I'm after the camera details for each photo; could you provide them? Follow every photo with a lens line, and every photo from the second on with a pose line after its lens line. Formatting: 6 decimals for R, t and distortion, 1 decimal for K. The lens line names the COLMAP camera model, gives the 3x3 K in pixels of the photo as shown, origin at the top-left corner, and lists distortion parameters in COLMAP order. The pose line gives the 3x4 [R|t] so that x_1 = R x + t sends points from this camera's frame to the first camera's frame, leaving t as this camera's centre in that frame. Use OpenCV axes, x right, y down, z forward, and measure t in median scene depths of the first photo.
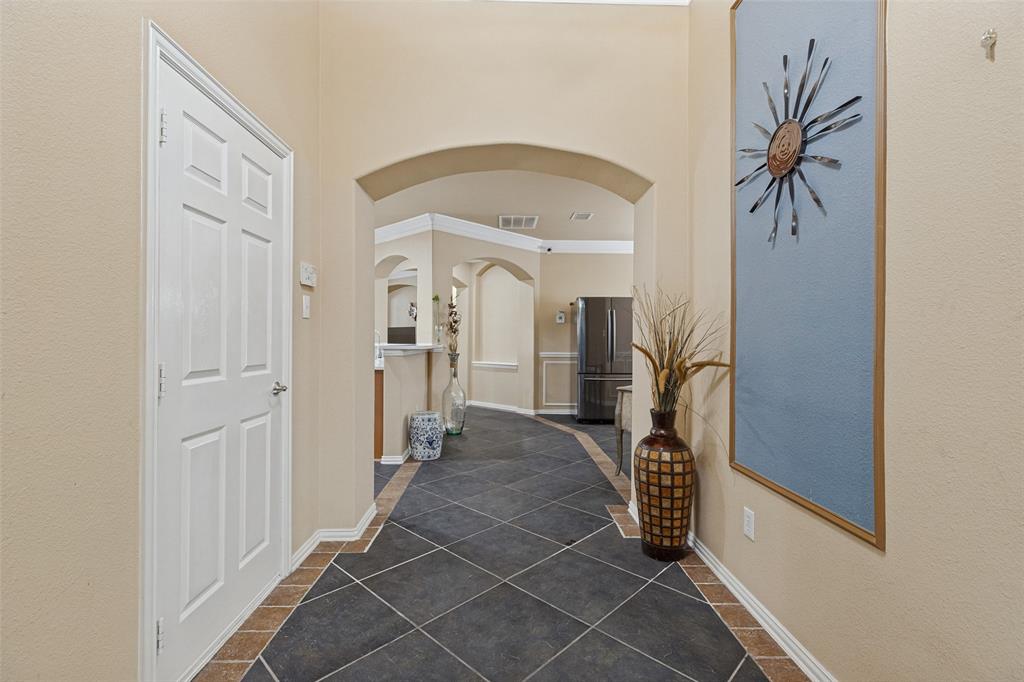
lens RADIAL K [[469.9, 0, 510.4], [0, 469.9, 338.7], [0, 0, 1]] dist [0.004070, -0.000182]
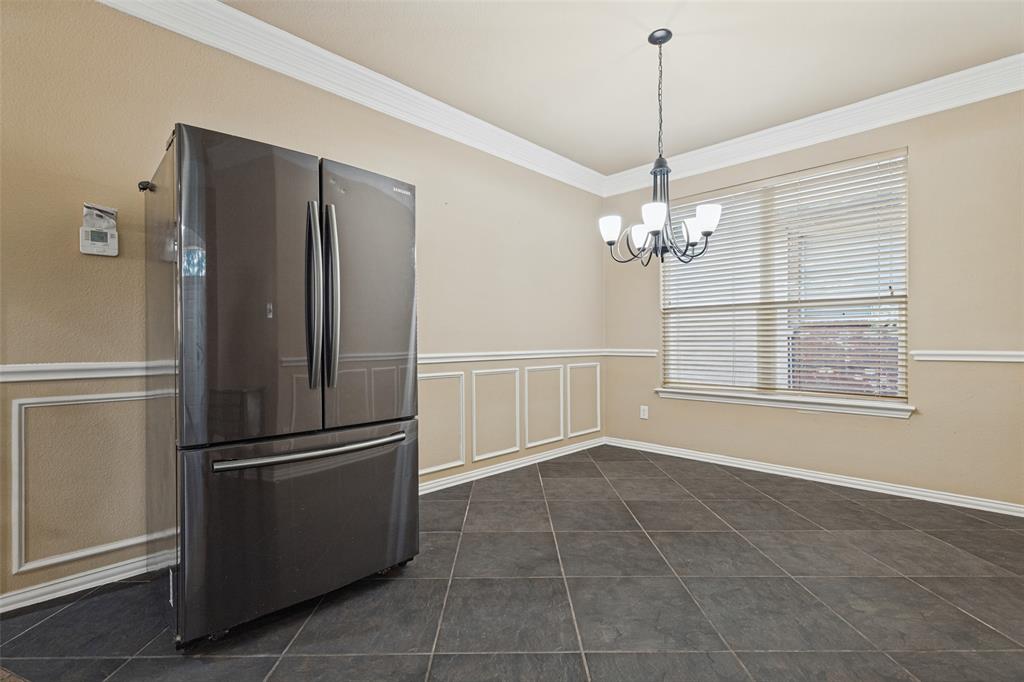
lens RADIAL K [[469.9, 0, 510.2], [0, 469.9, 340.2], [0, 0, 1]] dist [0.004070, -0.000182]
pose [[0.719938, -0.008957, 0.693981, 0.088185], [0.008590, 0.999955, 0.003994, 0.017684], [-0.693986, 0.003086, 0.719982, 0.633886]]
